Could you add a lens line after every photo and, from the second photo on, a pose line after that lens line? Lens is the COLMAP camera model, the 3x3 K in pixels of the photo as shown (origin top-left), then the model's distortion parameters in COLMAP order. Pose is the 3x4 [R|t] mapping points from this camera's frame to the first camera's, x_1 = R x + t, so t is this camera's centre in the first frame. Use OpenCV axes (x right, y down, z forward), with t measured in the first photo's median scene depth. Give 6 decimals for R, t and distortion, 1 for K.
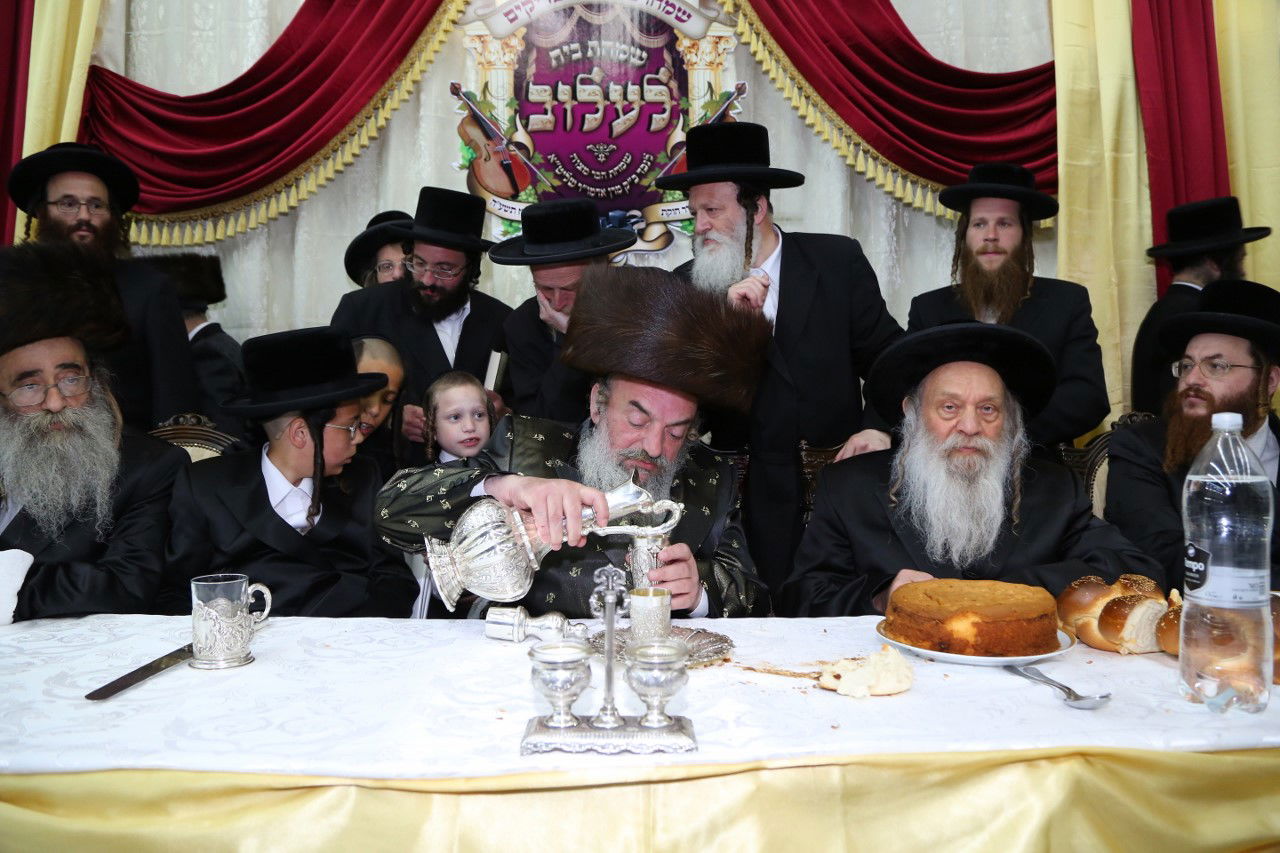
lens RADIAL K [[914.2, 0, 646.4], [0, 914.2, 422.5], [0, 0, 1]] dist [-0.081106, 0.002070]
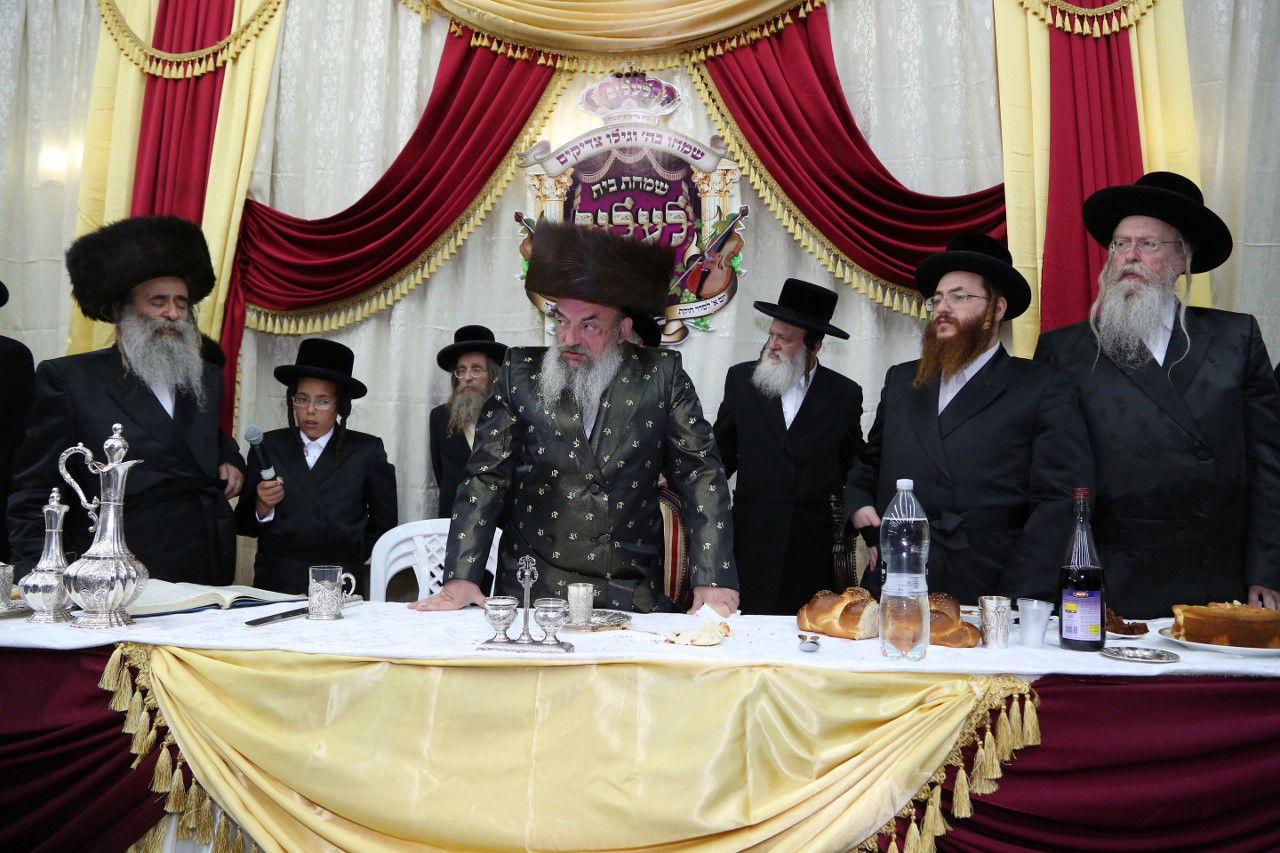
lens RADIAL K [[899.8, 0, 603.8], [0, 899.8, 410.5], [0, 0, 1]] dist [-0.002355, -0.000801]
pose [[0.987901, 0.009227, -0.154809, 0.110071], [-0.020978, 0.997005, -0.074441, -0.001517], [0.153659, 0.076788, 0.985136, -0.226720]]
